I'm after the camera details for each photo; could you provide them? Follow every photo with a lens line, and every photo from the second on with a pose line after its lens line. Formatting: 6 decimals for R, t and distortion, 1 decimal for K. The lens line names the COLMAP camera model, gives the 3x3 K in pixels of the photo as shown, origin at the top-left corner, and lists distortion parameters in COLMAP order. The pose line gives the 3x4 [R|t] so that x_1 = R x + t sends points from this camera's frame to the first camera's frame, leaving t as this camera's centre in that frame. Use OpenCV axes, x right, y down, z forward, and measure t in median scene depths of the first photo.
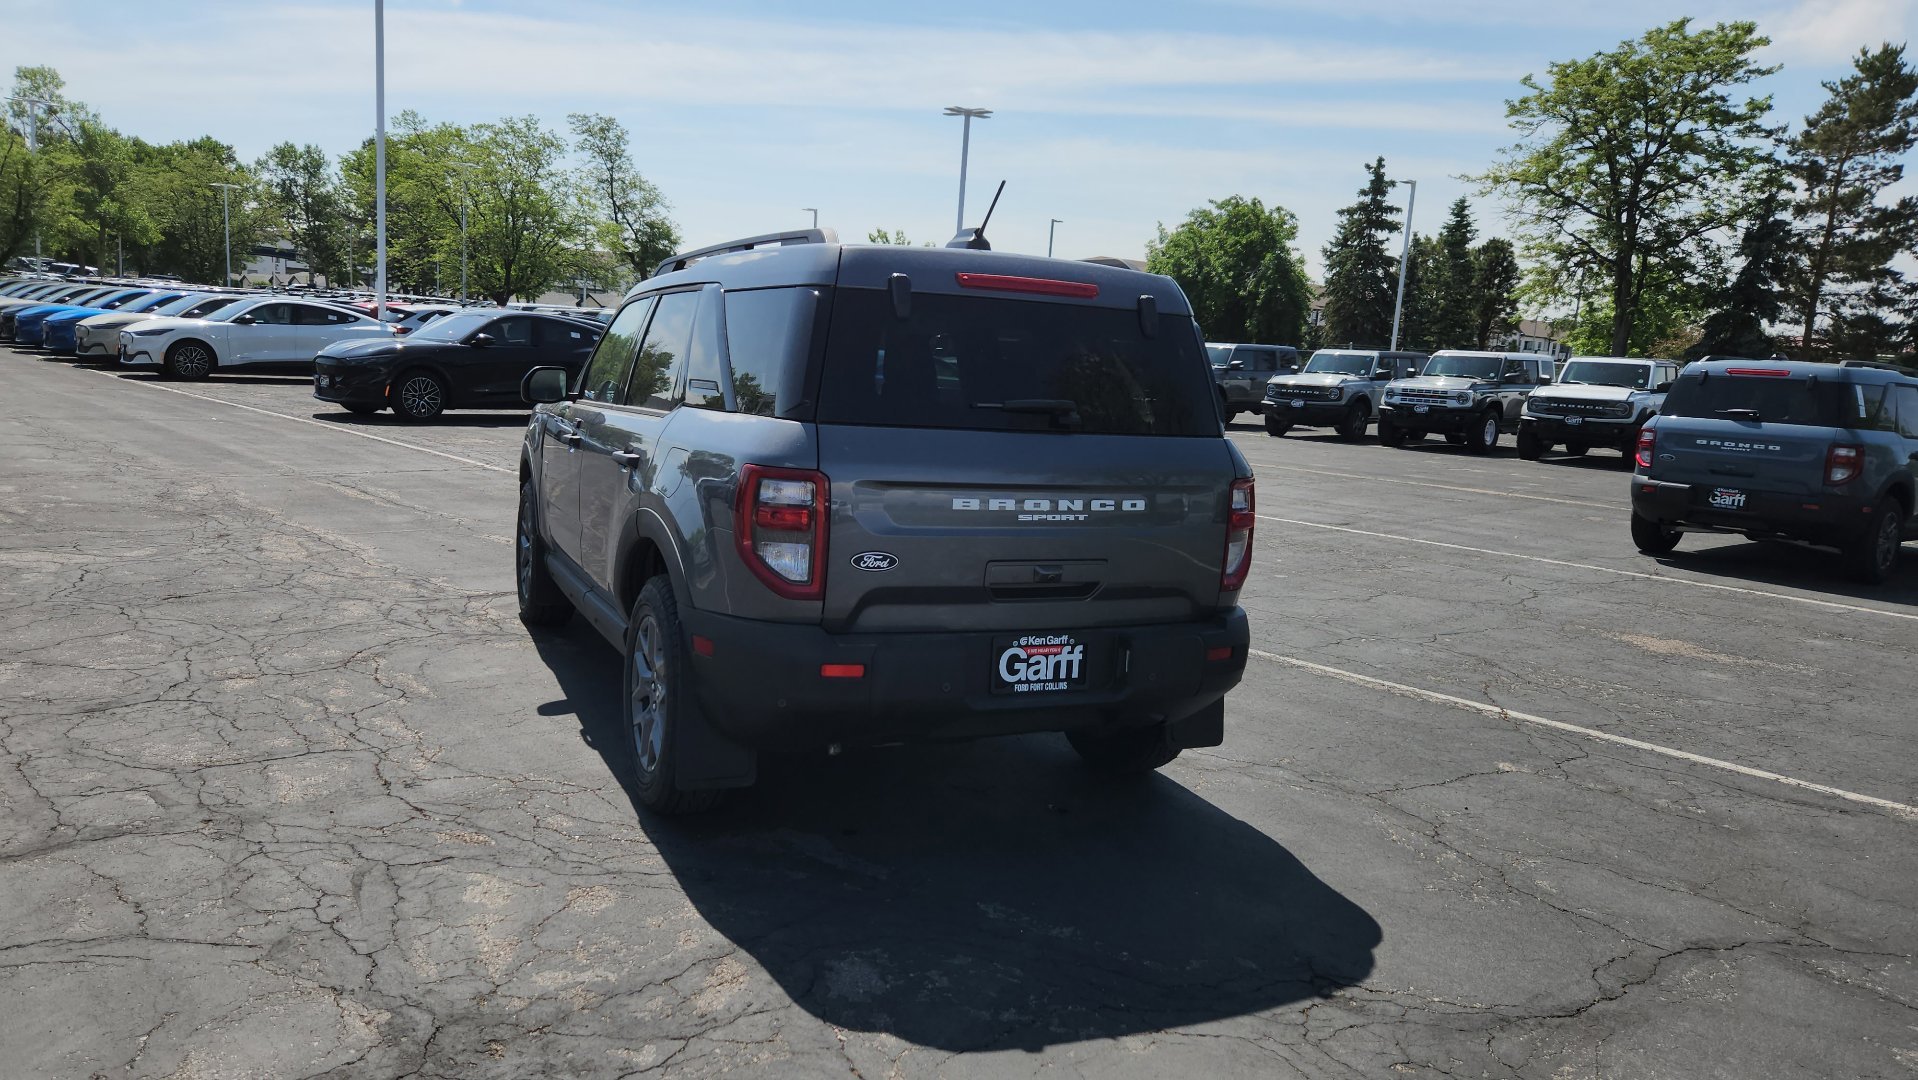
lens RADIAL K [[1280.7, 0, 922.9], [0, 1280.7, 547.8], [0, 0, 1]] dist [0.070660, -0.056605]
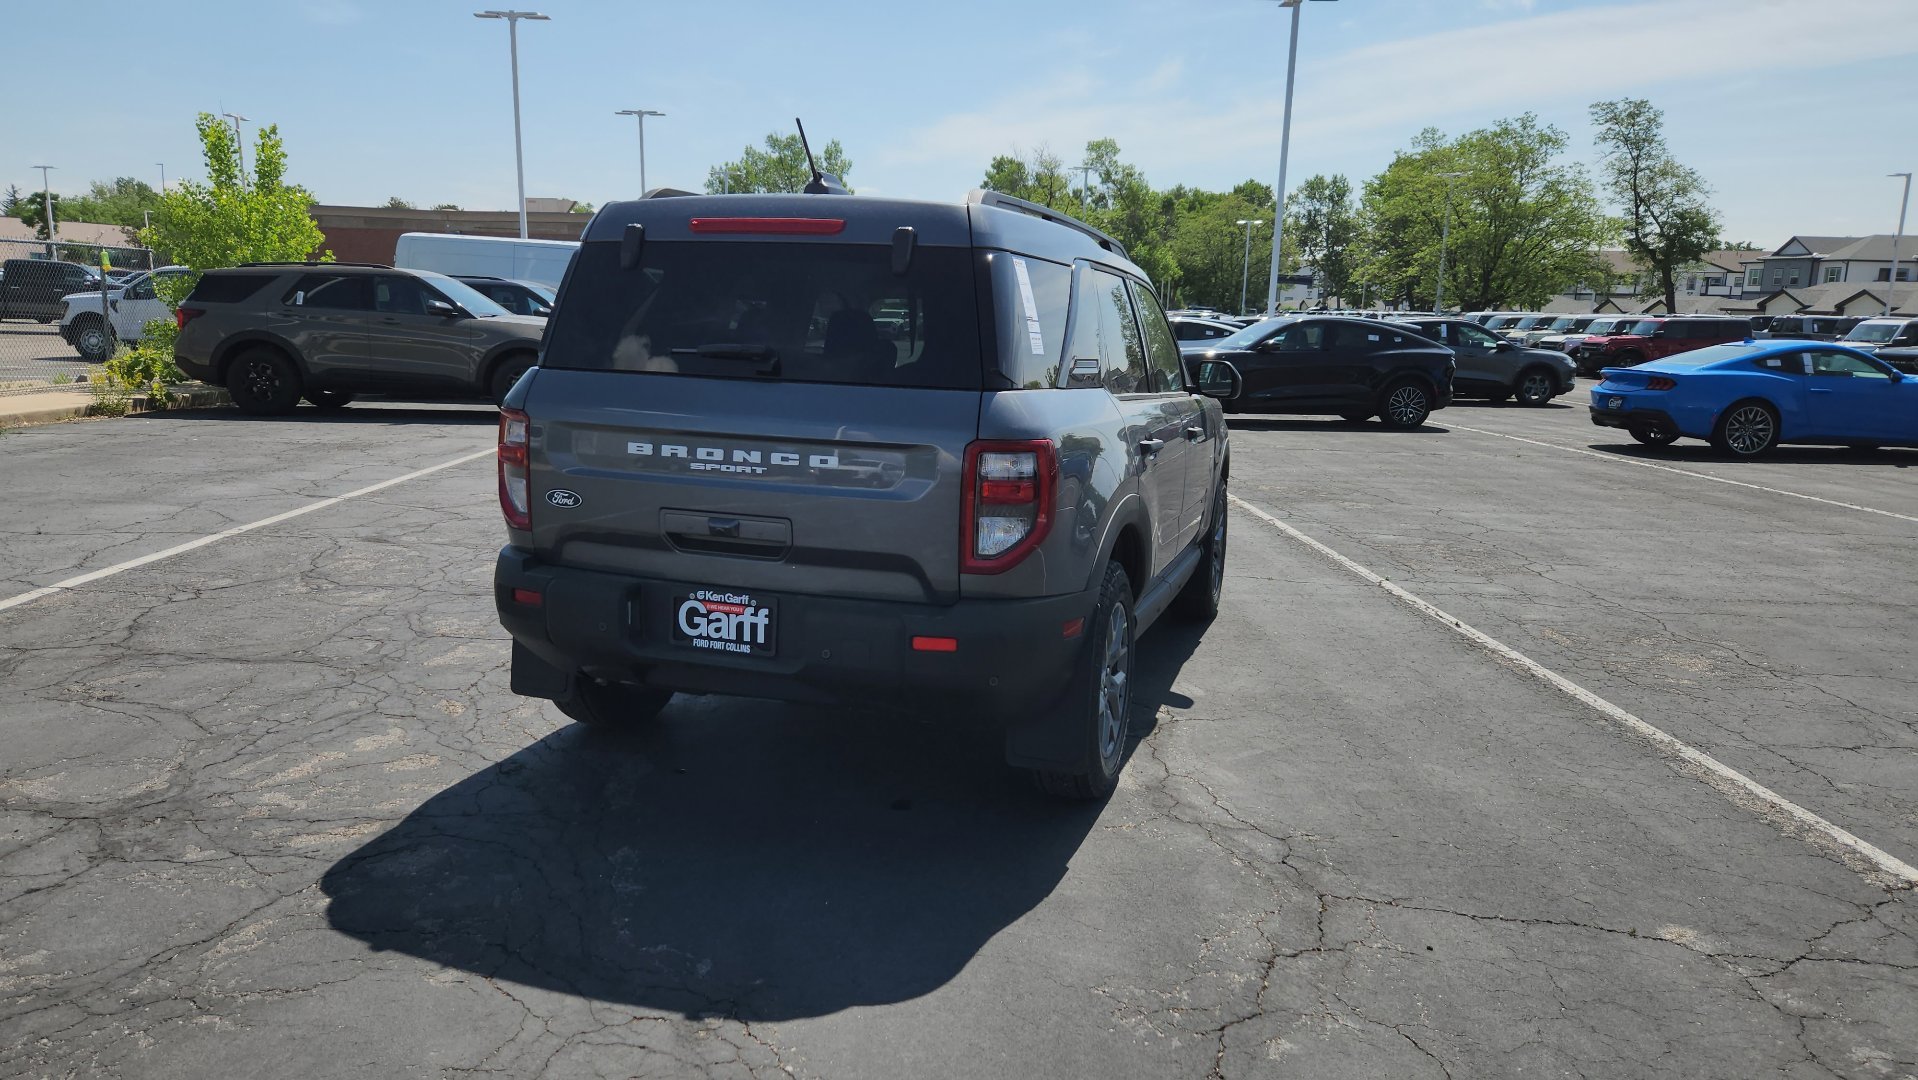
lens RADIAL K [[1280.7, 0, 922.9], [0, 1280.7, 547.8], [0, 0, 1]] dist [0.070660, -0.056605]
pose [[0.729497, 0.080195, -0.679266, 0.068268], [-0.089252, 0.995772, 0.021709, 0.000118], [0.678135, 0.044789, 0.733571, 0.031884]]
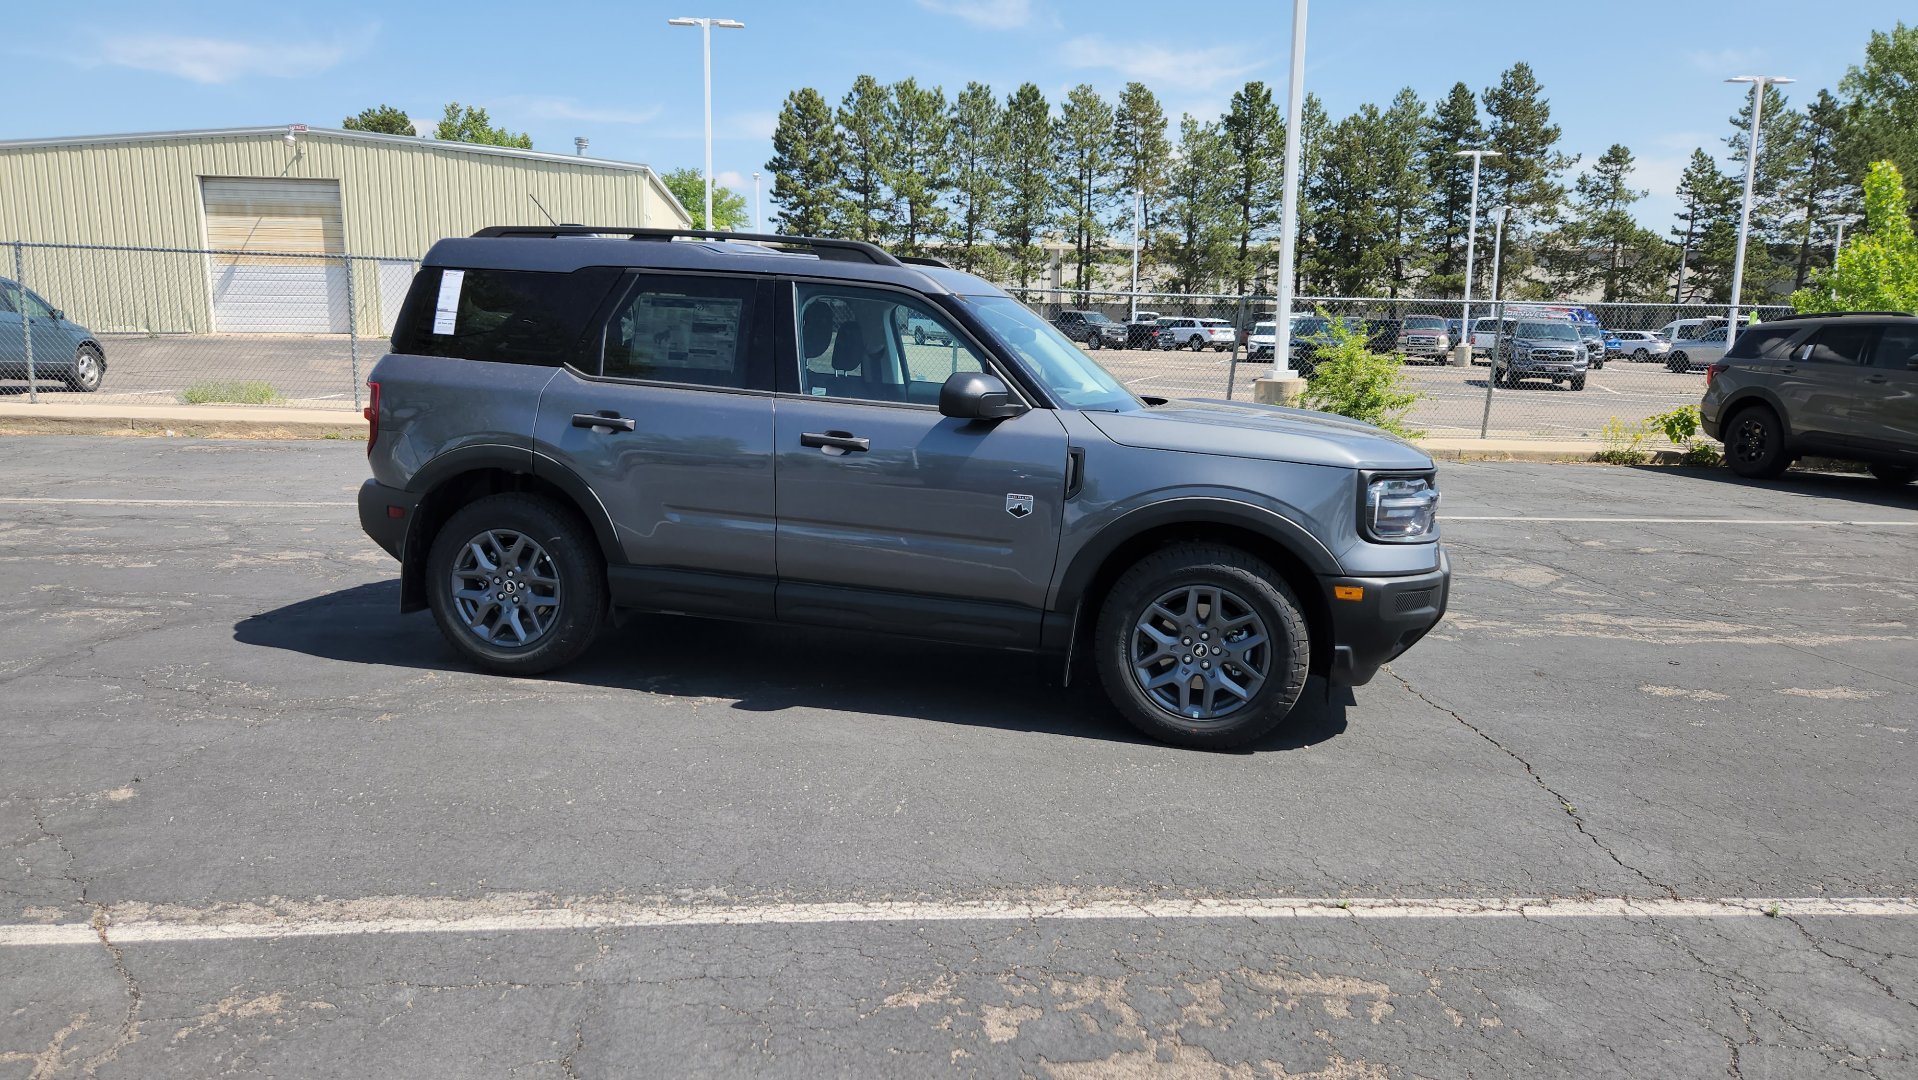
lens RADIAL K [[1285.4, 0, 929.2], [0, 1285.4, 545.9], [0, 0, 1]] dist [0.074479, -0.062256]
pose [[-0.606310, 0.051526, -0.793557, 0.087317], [-0.189594, 0.959757, 0.207175, -0.025052], [0.772296, 0.276066, -0.572141, 0.201336]]
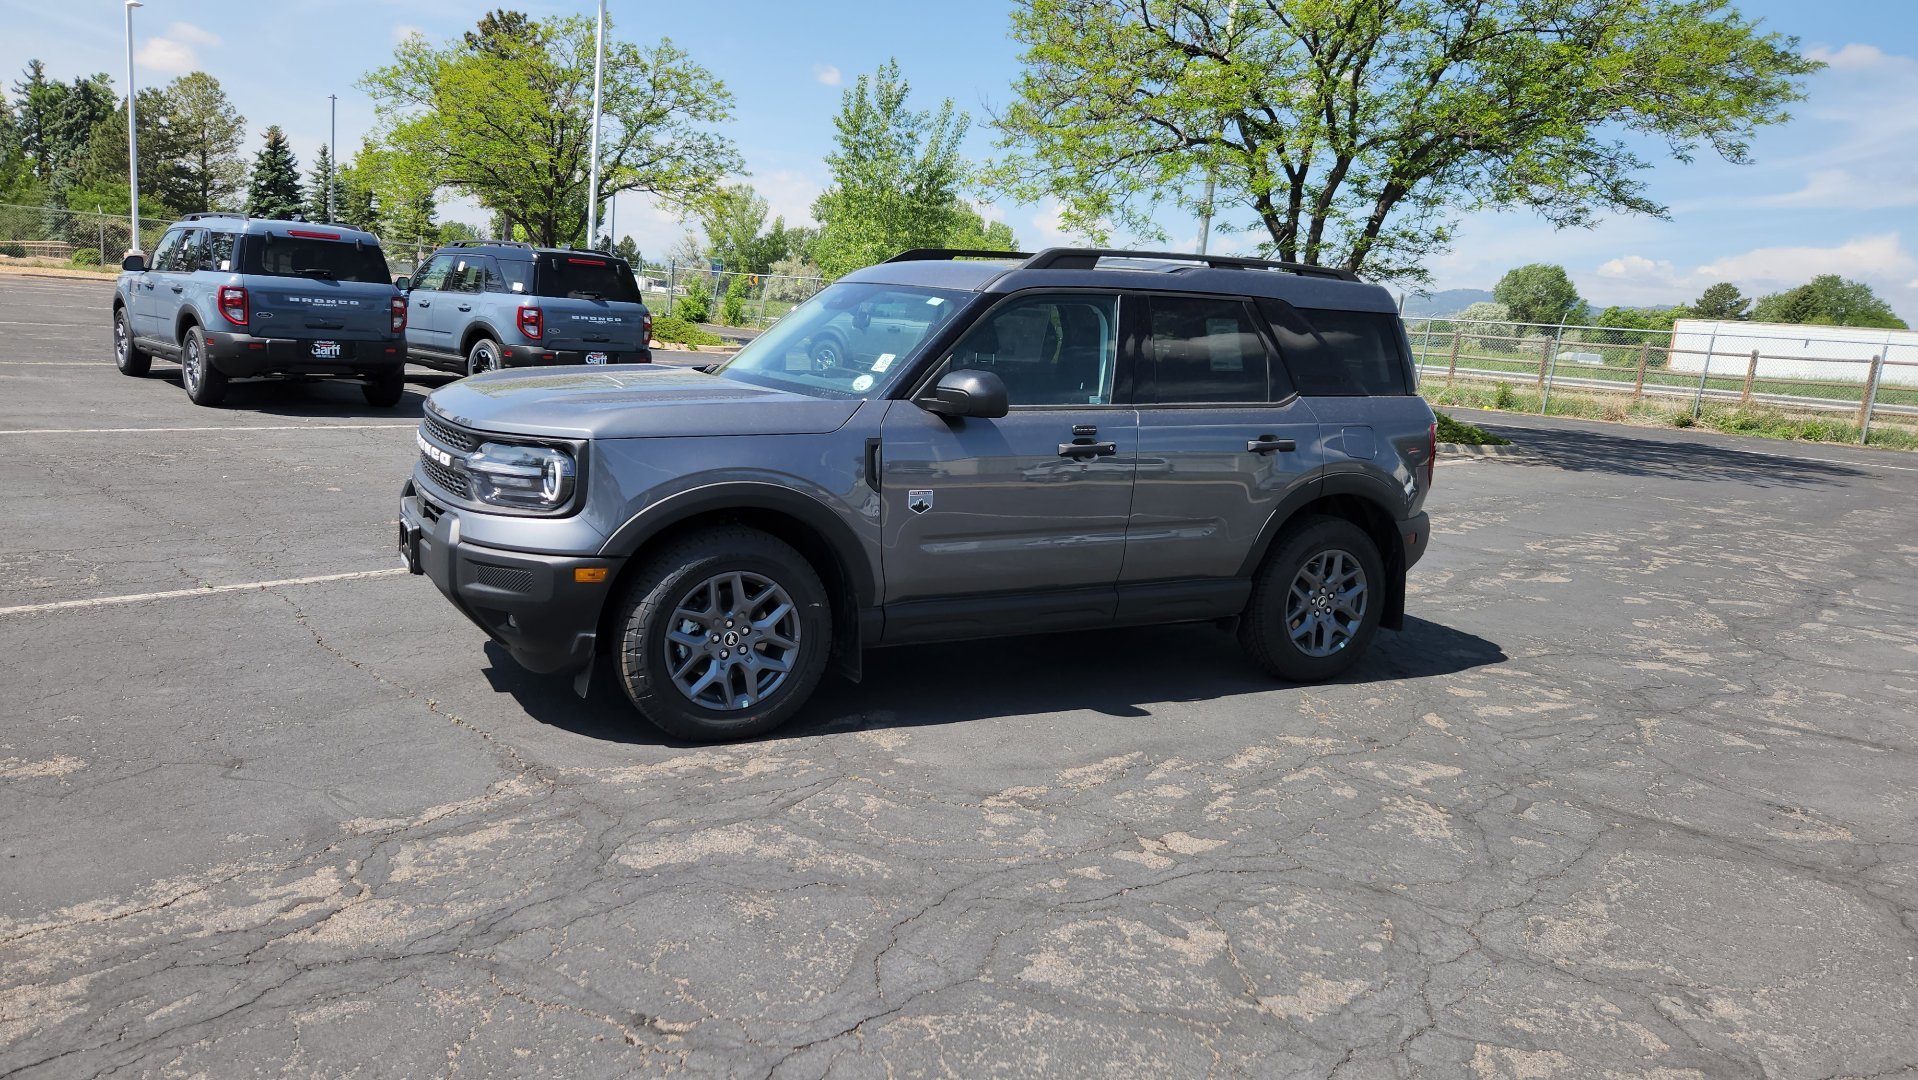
lens RADIAL K [[1279.7, 0, 915.9], [0, 1279.7, 553.9], [0, 0, 1]] dist [0.071136, -0.059432]
pose [[-0.062977, -0.255798, 0.964677, -0.136649], [0.071869, 0.962924, 0.260025, -0.030151], [-0.995424, 0.085706, -0.042258, 0.134246]]
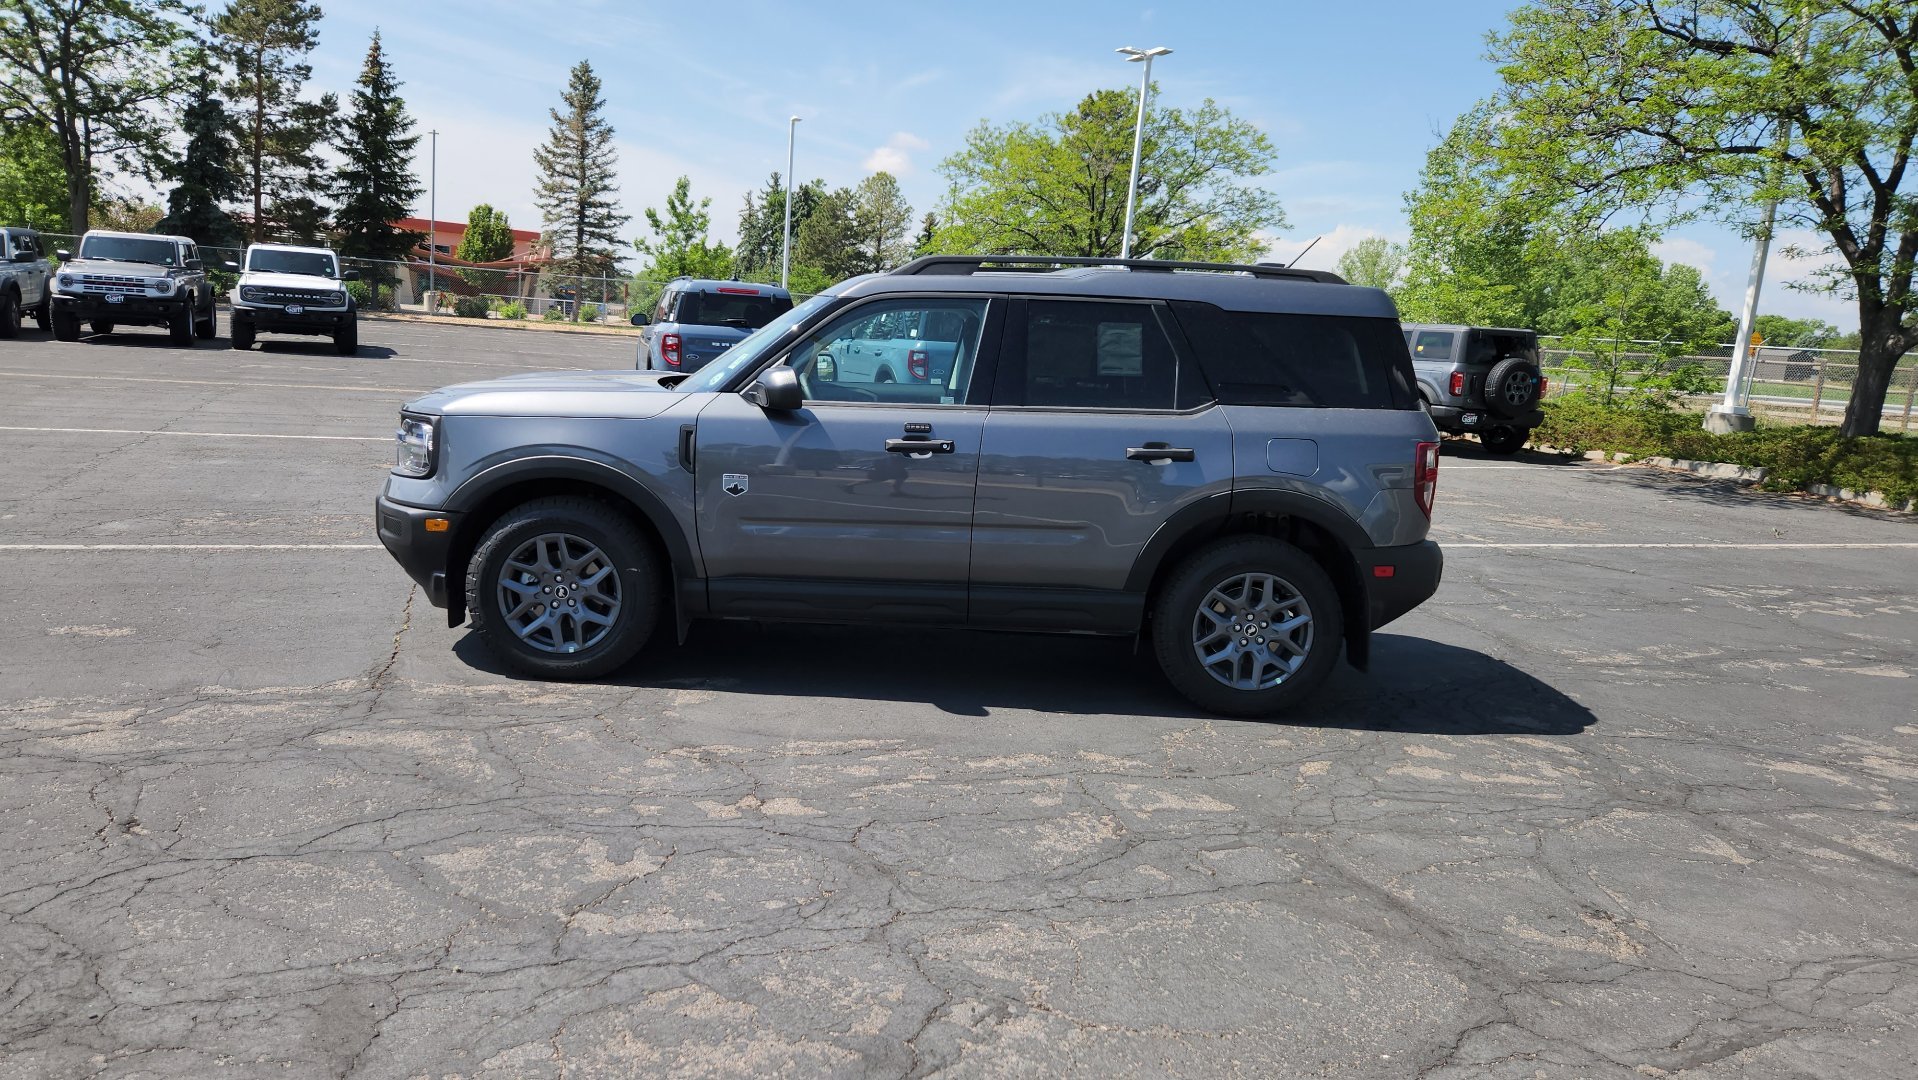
lens RADIAL K [[1278.2, 0, 915.0], [0, 1278.2, 538.8], [0, 0, 1]] dist [0.069291, -0.060841]
pose [[0.400846, -0.190425, 0.896136, -0.132153], [0.100856, 0.981387, 0.163427, -0.019748], [-0.910577, 0.024871, 0.412591, 0.069306]]
